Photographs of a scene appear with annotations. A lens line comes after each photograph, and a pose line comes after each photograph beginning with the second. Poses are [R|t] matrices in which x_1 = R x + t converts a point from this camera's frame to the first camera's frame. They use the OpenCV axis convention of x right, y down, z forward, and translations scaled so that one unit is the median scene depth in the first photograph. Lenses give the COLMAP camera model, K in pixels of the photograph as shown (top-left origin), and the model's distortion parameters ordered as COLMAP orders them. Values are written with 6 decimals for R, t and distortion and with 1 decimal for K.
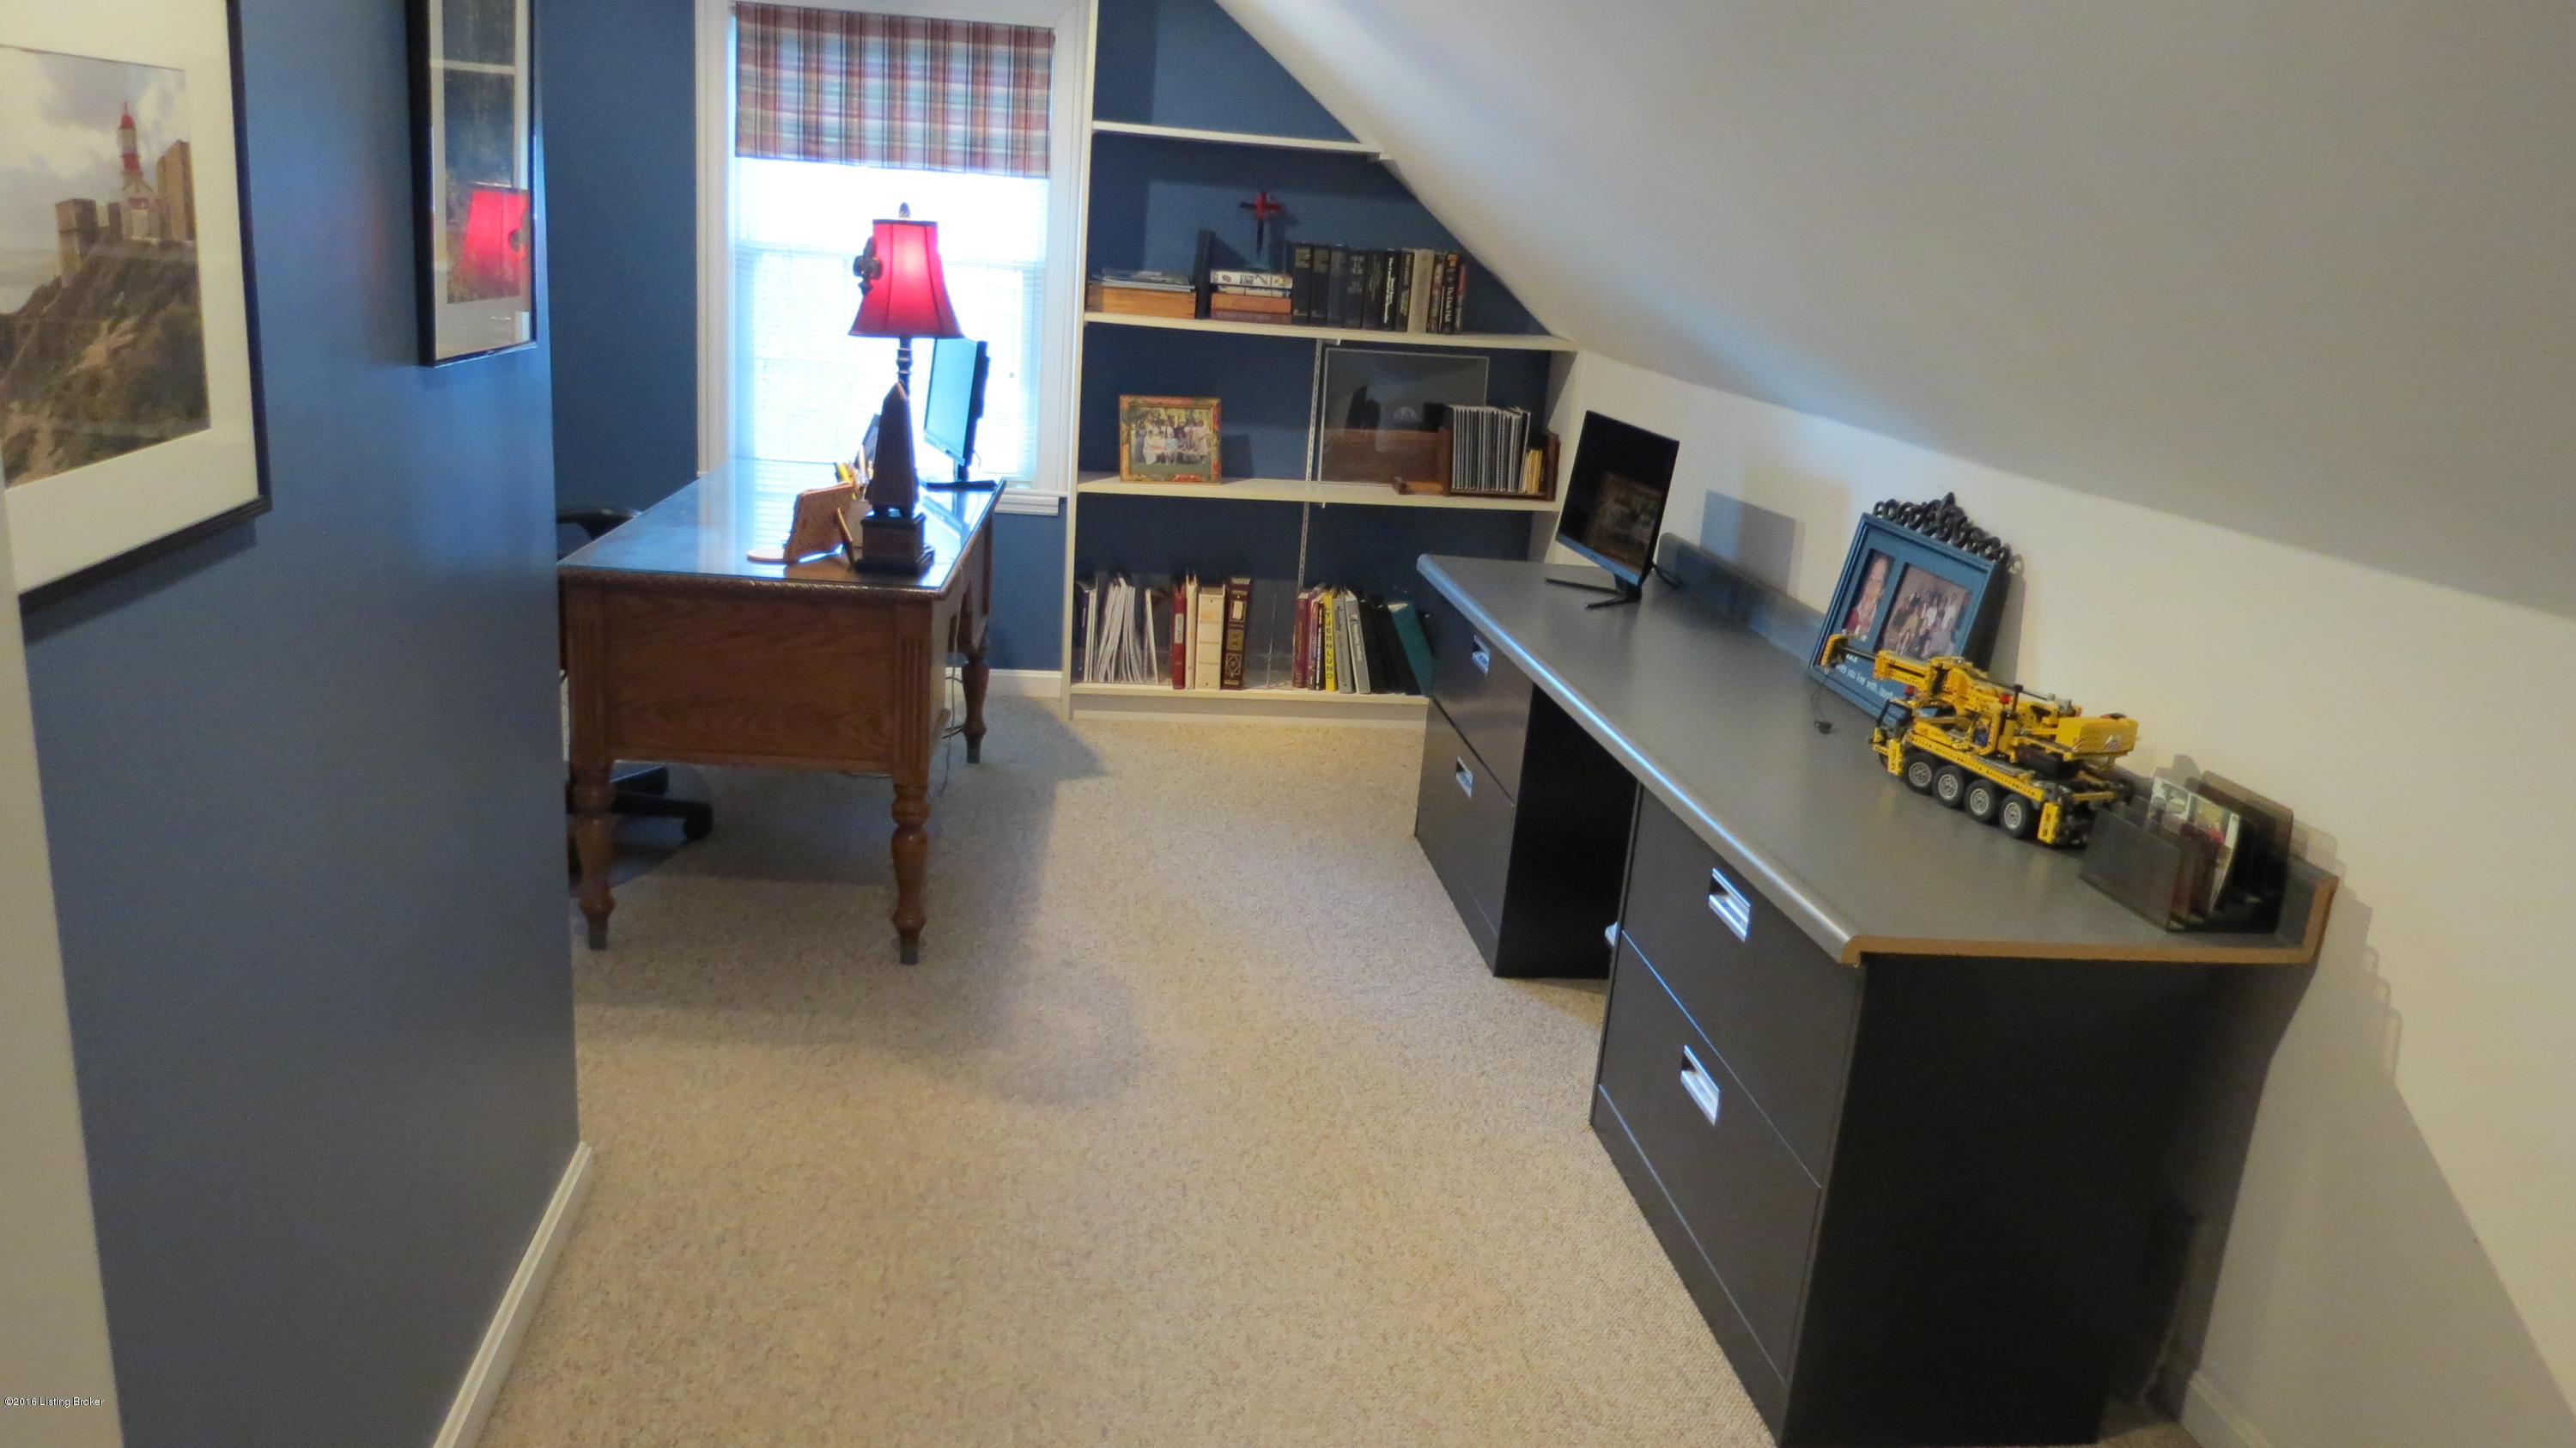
lens RADIAL K [[1839.4, 0, 1286.2], [0, 1839.4, 724.6], [0, 0, 1]] dist [-0.026675, 0.008581]
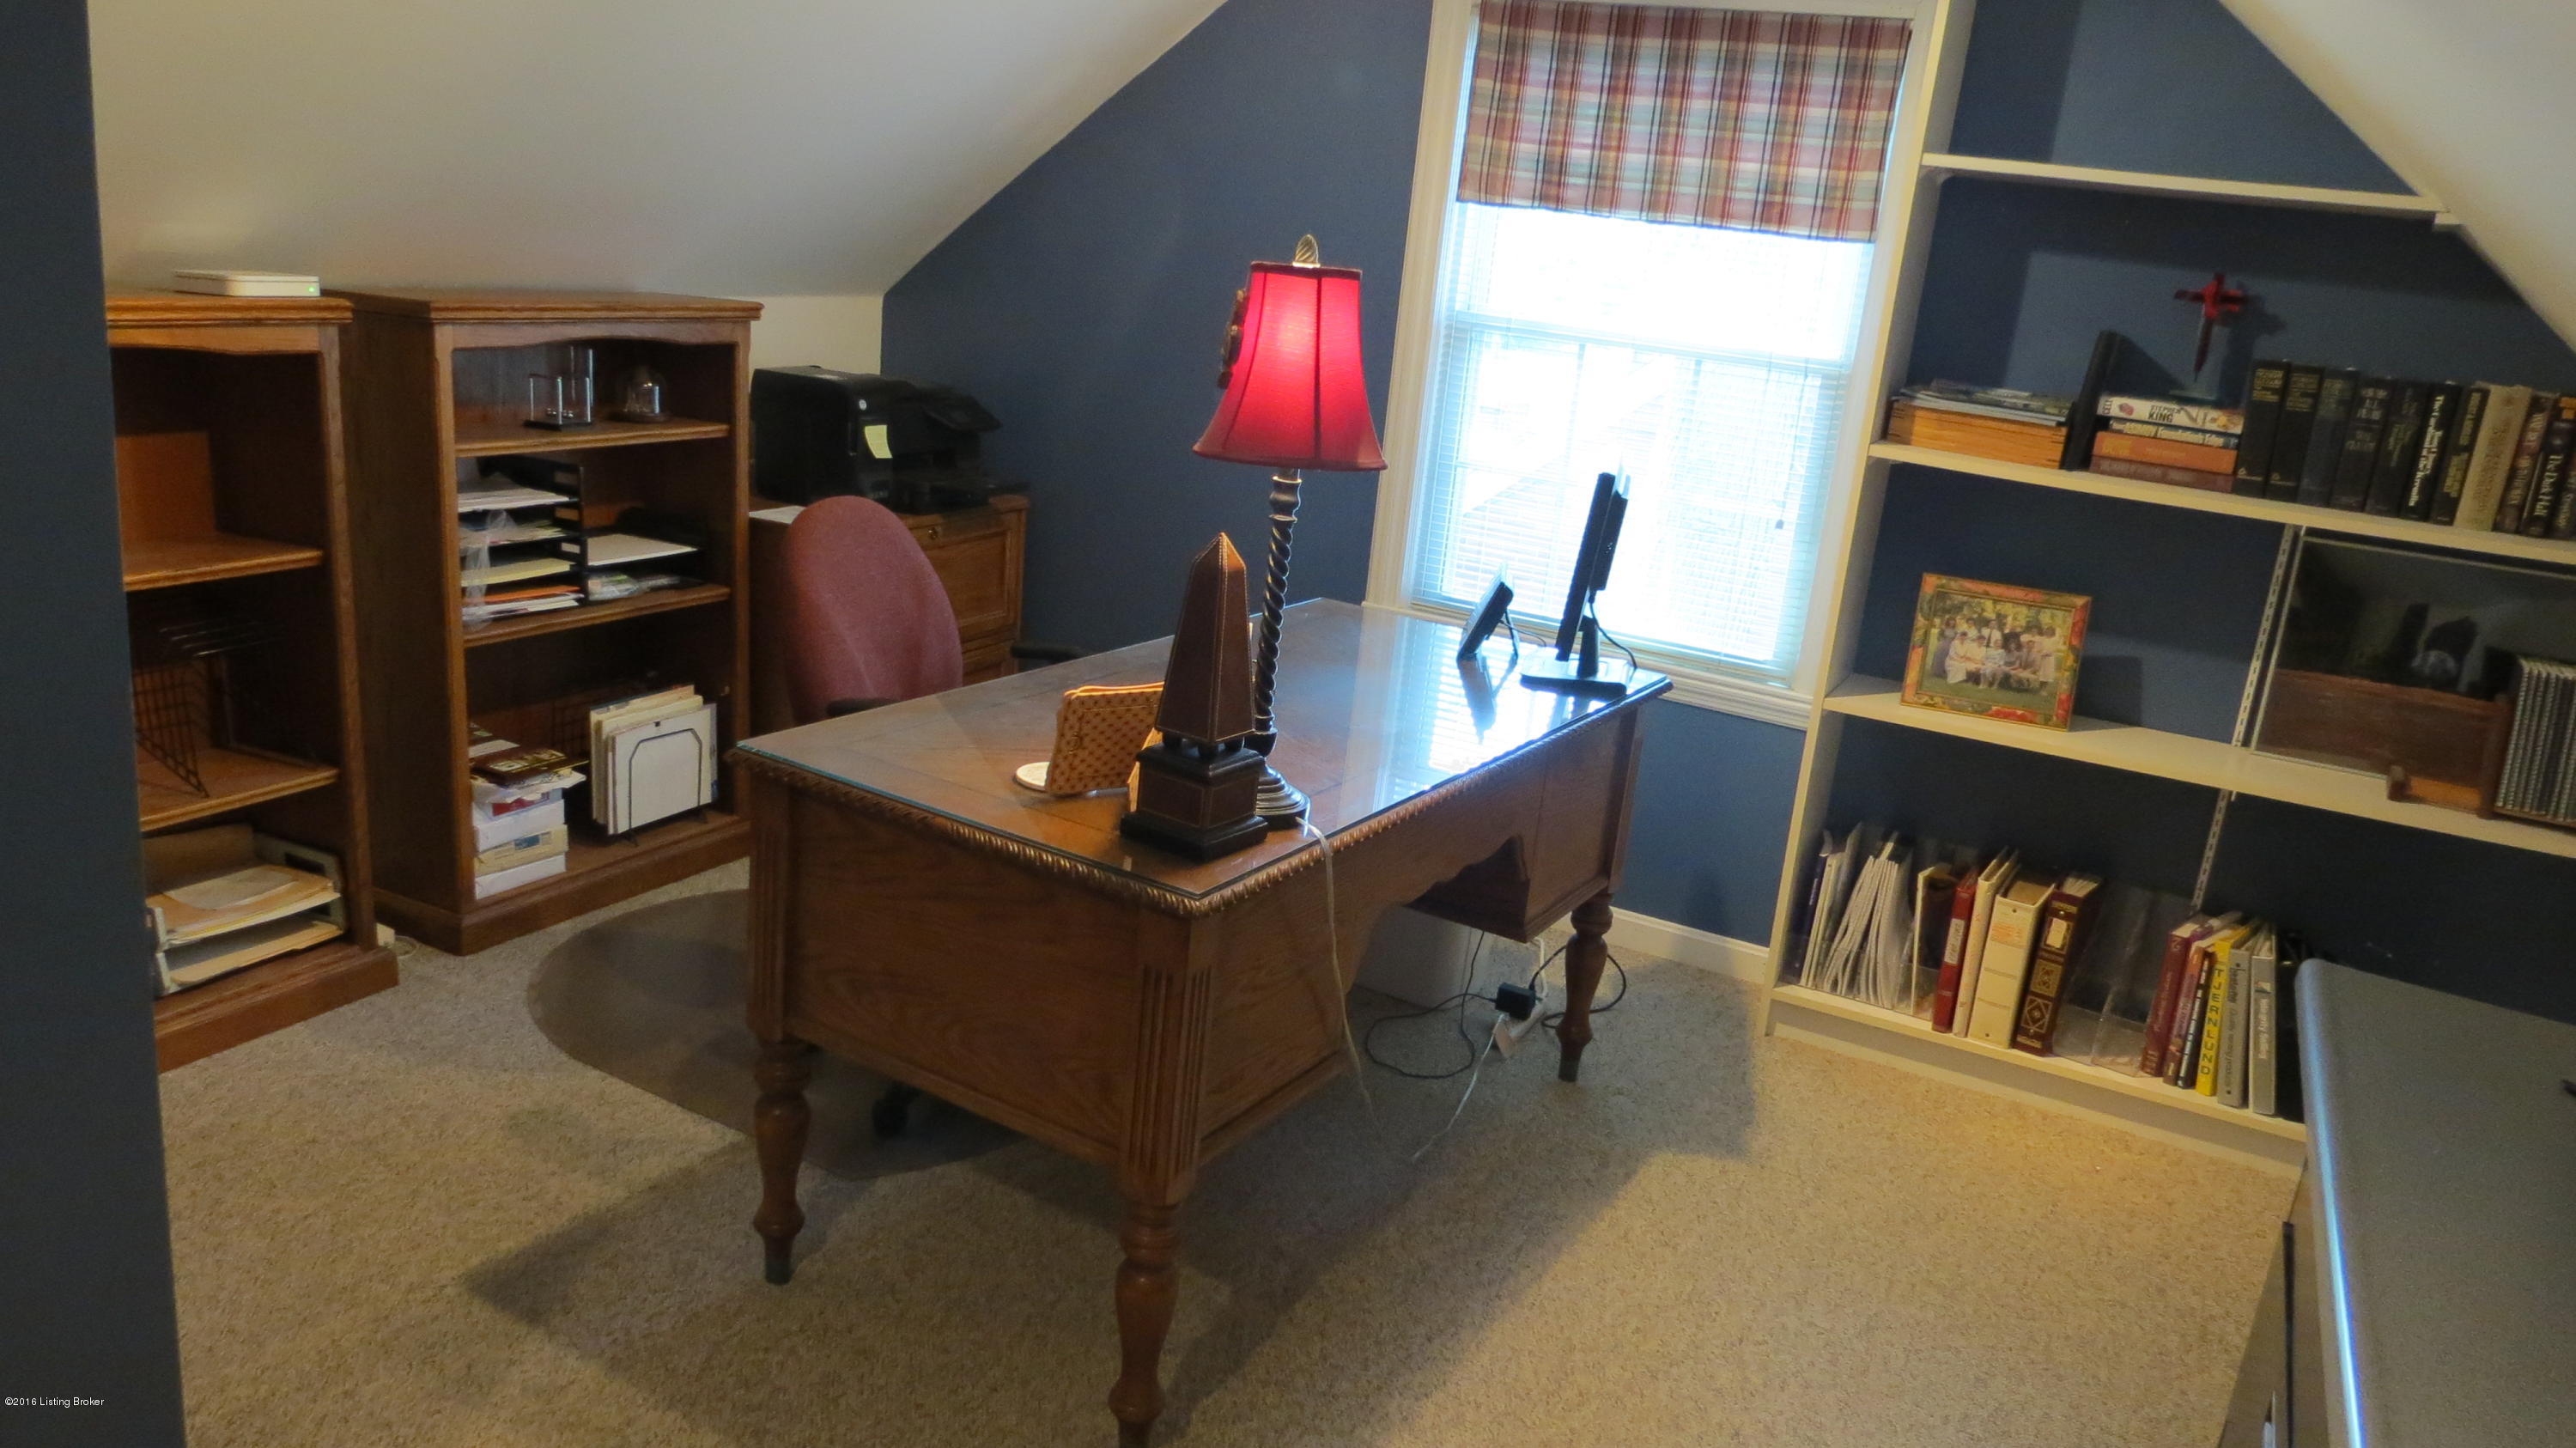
lens RADIAL K [[1839.4, 0, 1286.3], [0, 1839.4, 723.5], [0, 0, 1]] dist [-0.026675, 0.008581]
pose [[0.820293, 0.165871, -0.547362, 0.089156], [-0.194097, 0.980961, 0.006388, -0.087067], [0.538001, 0.101001, 0.836871, 0.338560]]
